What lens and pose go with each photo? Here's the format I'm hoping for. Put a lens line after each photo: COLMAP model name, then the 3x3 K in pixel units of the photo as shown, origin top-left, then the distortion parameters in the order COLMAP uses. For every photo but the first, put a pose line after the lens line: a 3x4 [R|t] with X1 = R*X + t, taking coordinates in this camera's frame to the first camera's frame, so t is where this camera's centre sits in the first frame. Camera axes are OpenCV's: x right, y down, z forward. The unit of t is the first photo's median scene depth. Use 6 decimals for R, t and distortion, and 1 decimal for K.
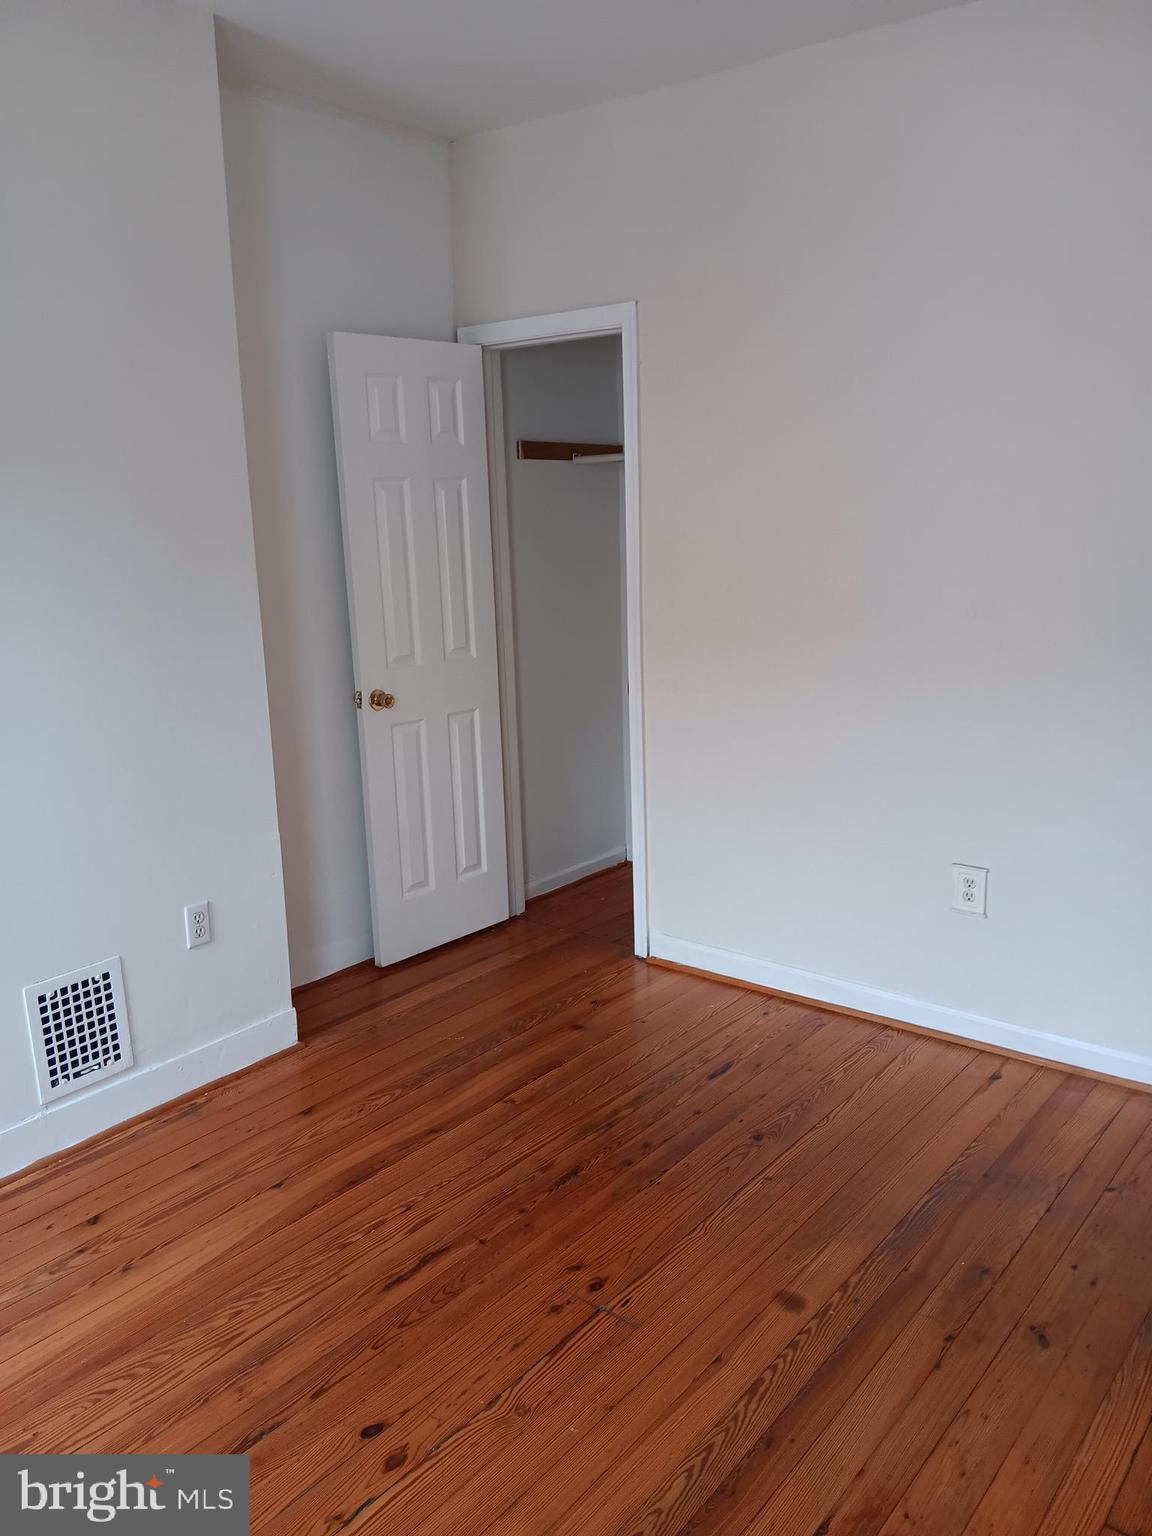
lens RADIAL K [[1212.4, 0, 581.6], [0, 1212.4, 770.8], [0, 0, 1]] dist [0.062596, -0.111826]
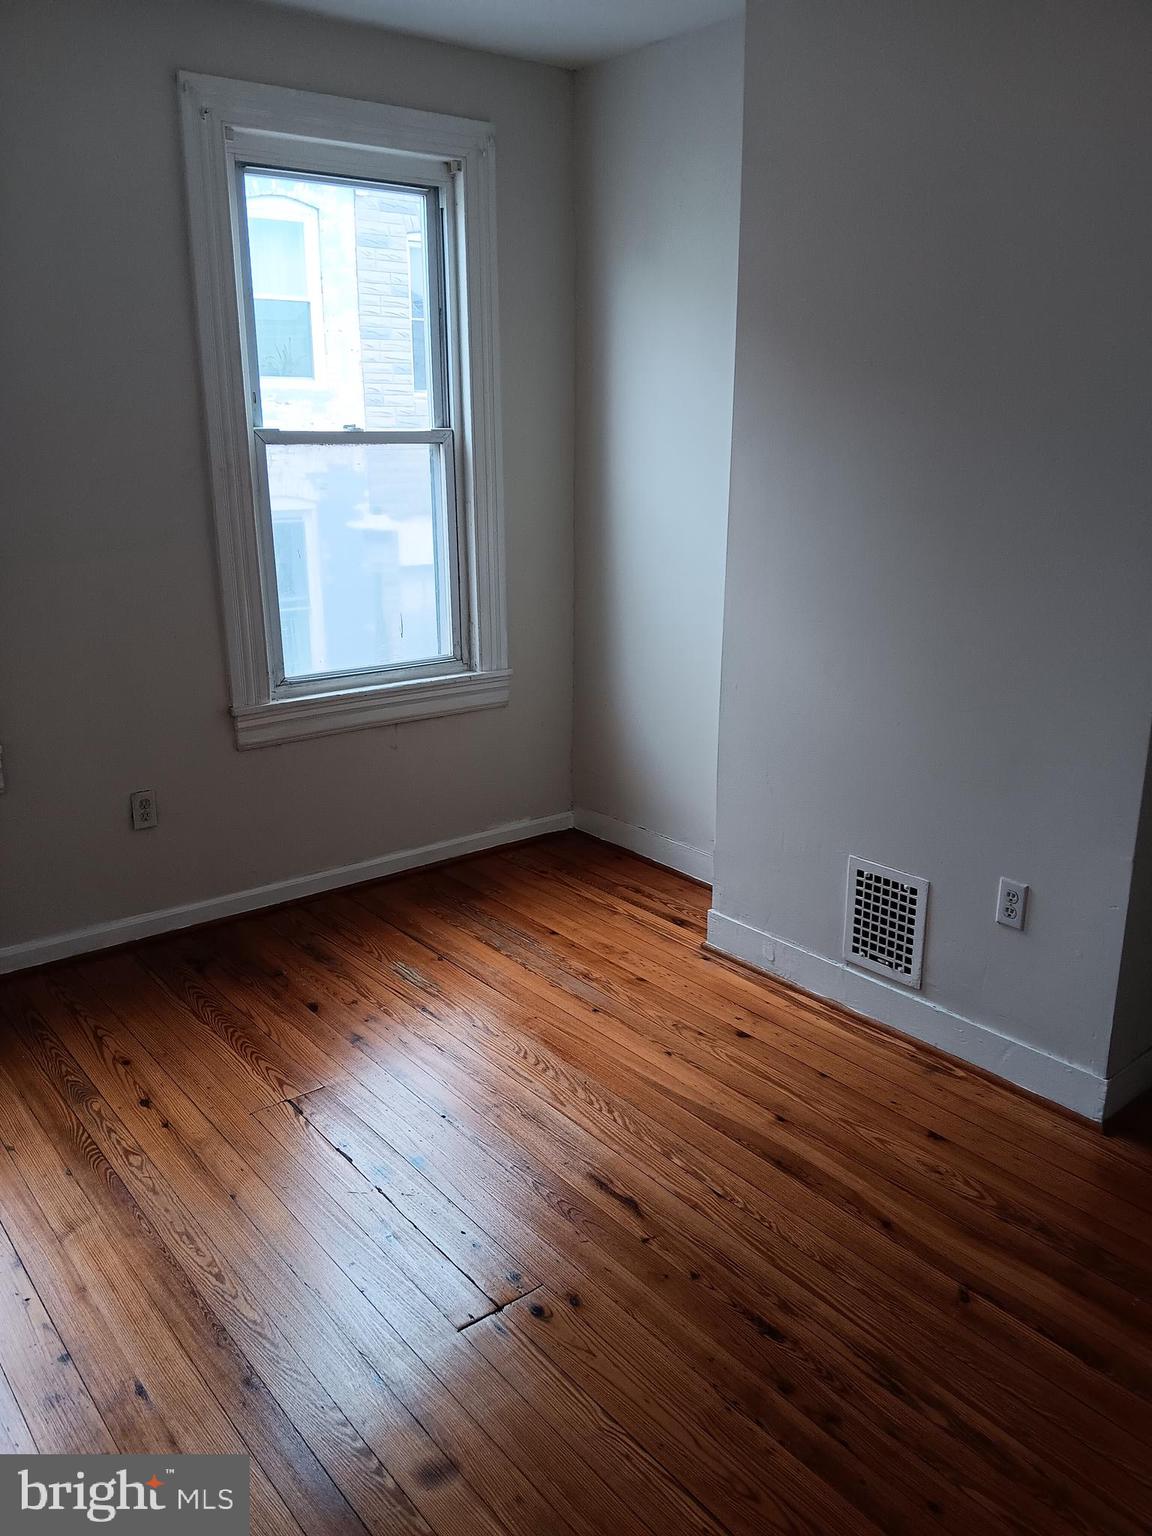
lens RADIAL K [[1212.4, 0, 578.3], [0, 1212.4, 761.9], [0, 0, 1]] dist [0.062596, -0.111826]
pose [[-0.238502, 0.281766, -0.929368, 0.602713], [-0.202212, 0.921601, 0.331304, -0.215785], [0.949856, 0.266946, -0.162827, 0.874861]]
